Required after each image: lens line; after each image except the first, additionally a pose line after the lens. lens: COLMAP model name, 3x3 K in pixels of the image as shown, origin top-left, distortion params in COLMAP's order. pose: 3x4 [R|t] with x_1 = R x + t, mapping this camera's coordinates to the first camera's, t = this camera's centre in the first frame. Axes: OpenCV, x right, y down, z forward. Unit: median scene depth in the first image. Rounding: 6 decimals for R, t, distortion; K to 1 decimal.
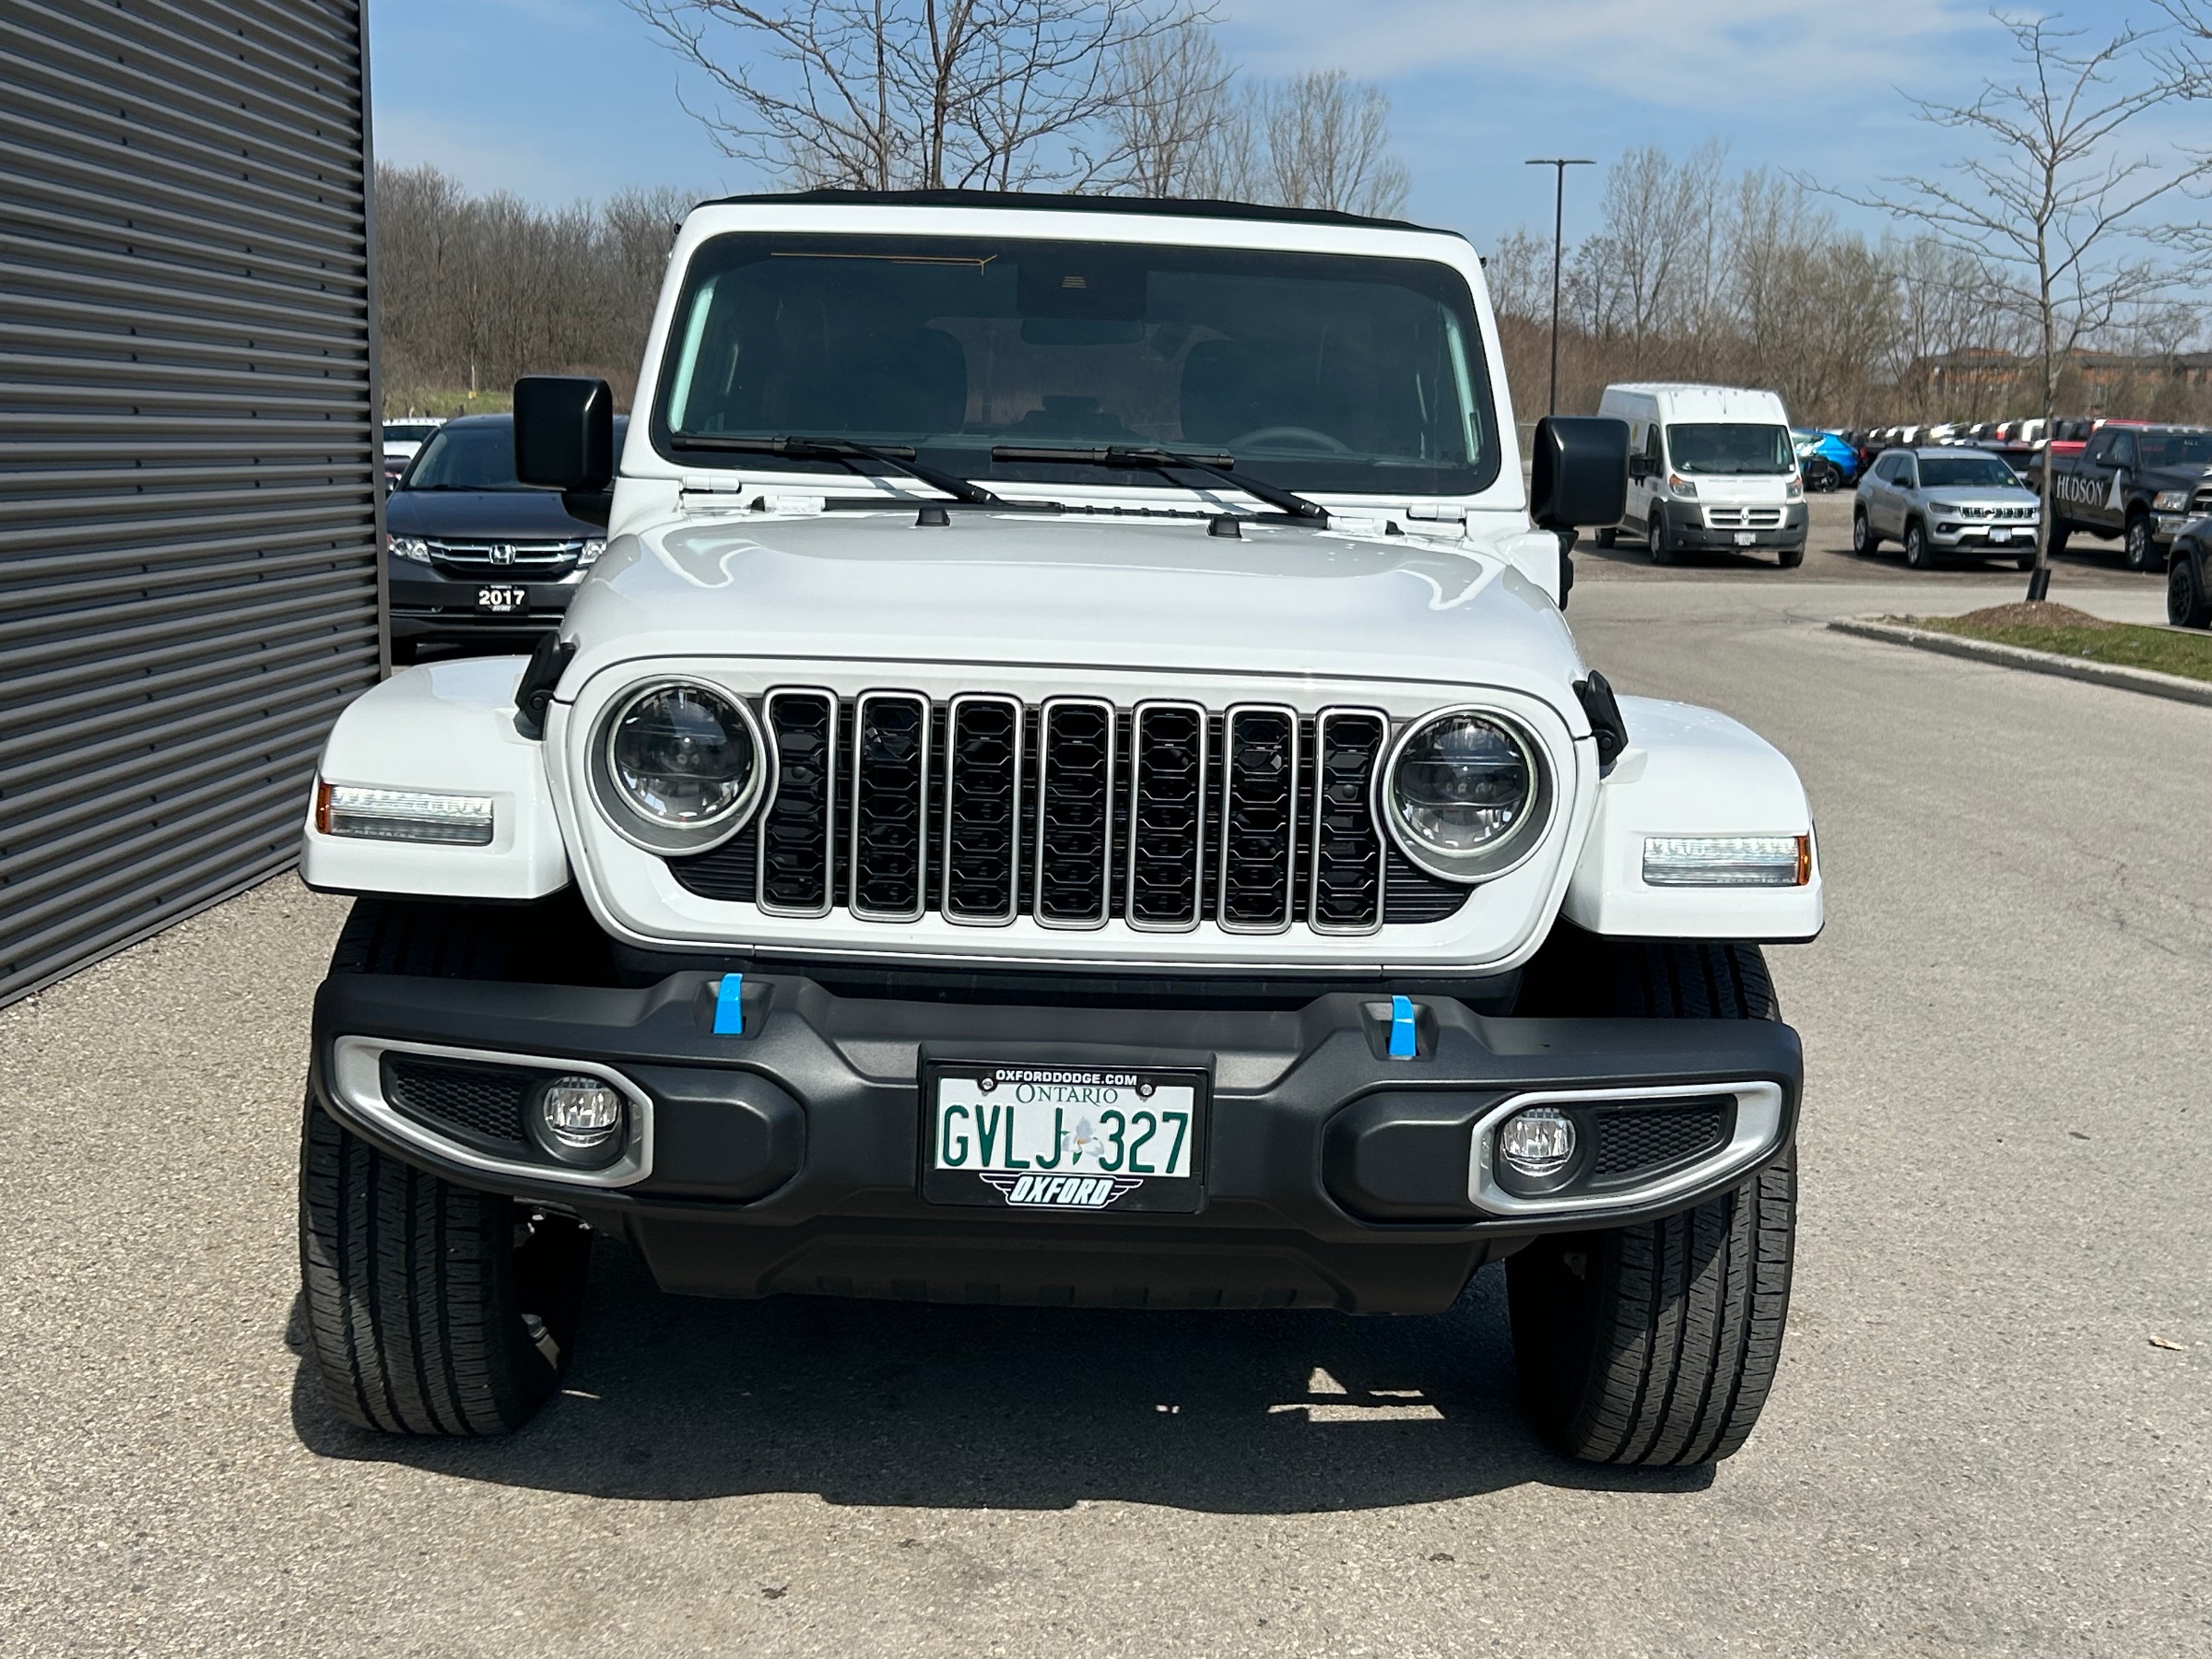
lens RADIAL K [[2616.7, 0, 1106.0], [0, 2616.7, 829.5], [0, 0, 1]] dist [0.218981, -0.003103]
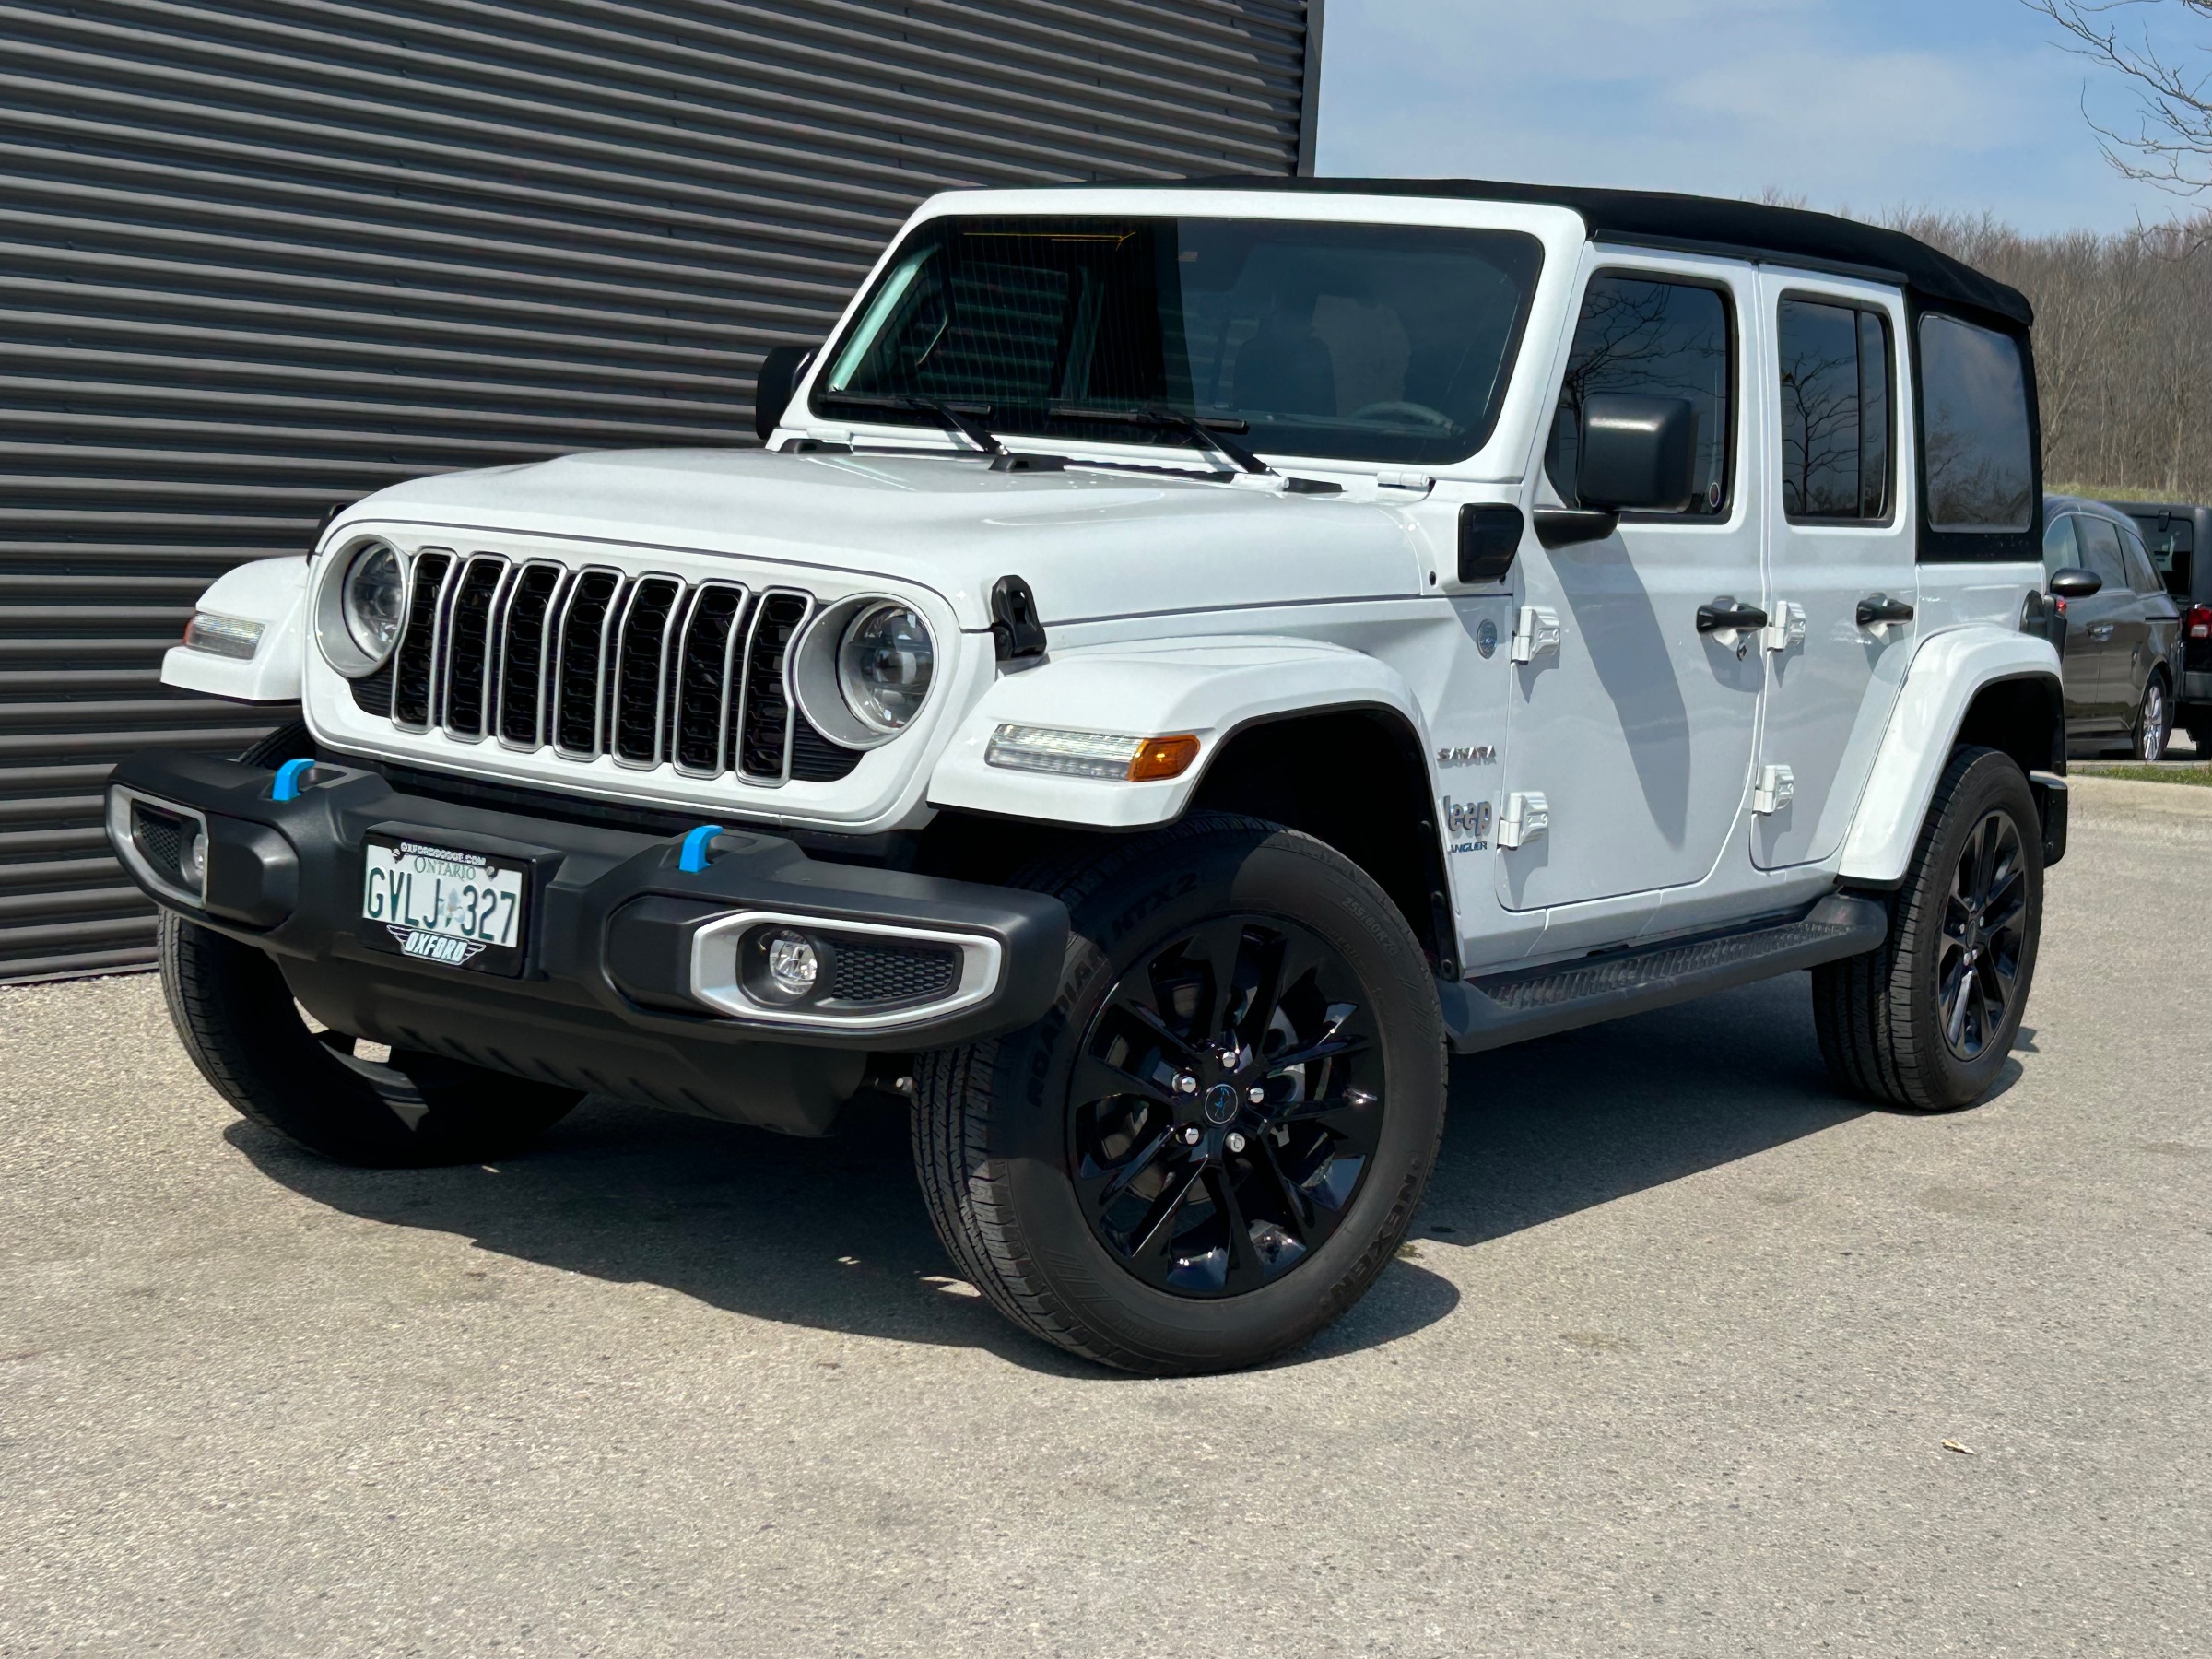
lens RADIAL K [[3394.8, 0, 1106.0], [0, 3394.8, 829.5], [0, 0, 1]] dist [0.095794, -0.016082]
pose [[0.821857, 0.089061, -0.562689, 1.131602], [-0.127250, 0.991449, -0.028936, 0.089218], [0.555300, 0.095383, 0.826162, -0.147159]]
